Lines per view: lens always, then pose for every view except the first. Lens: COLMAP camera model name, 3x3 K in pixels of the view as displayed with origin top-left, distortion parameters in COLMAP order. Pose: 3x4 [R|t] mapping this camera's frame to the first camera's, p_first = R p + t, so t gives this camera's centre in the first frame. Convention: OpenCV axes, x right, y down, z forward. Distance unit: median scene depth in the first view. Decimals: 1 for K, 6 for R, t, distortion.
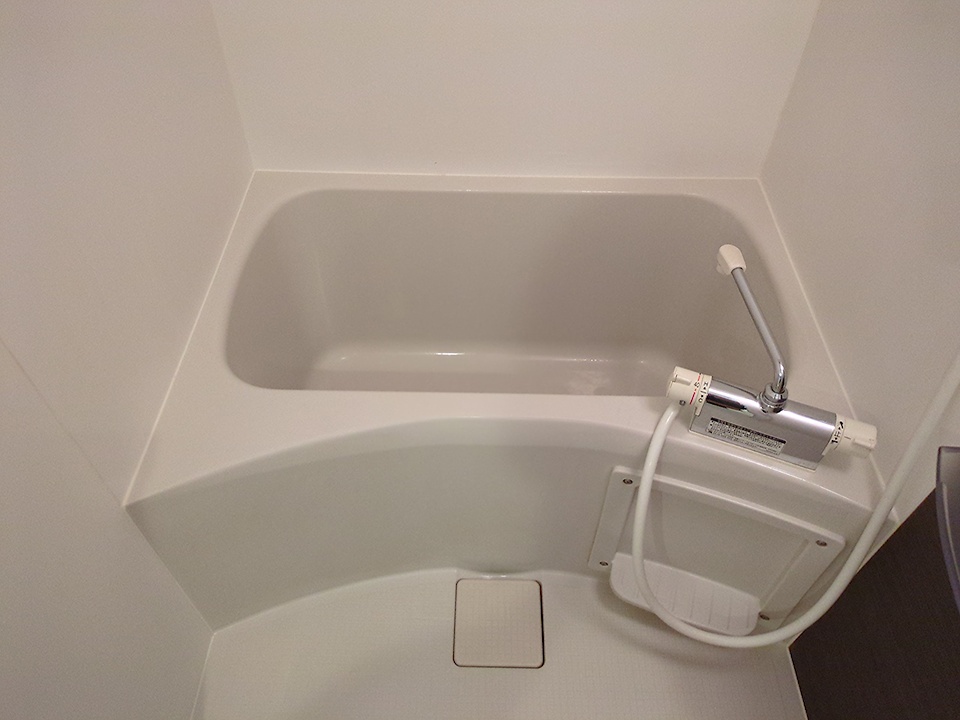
lens RADIAL K [[722.5, 0, 472.1], [0, 722.5, 334.1], [0, 0, 1]] dist [0.024564, -0.004527]
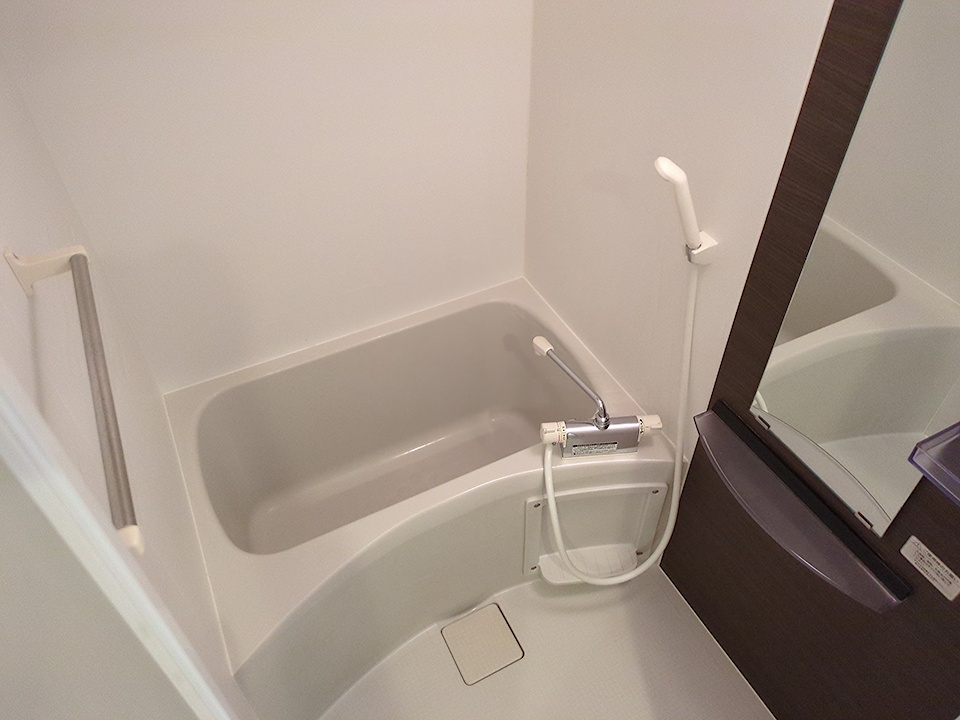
lens RADIAL K [[722.5, 0, 481.2], [0, 722.5, 359.9], [0, 0, 1]] dist [0.024564, -0.004527]
pose [[0.883683, -0.341476, 0.320154, -0.288488], [0.360569, 0.932732, -0.000384, -0.130738], [-0.298487, 0.115777, 0.947365, -0.465074]]
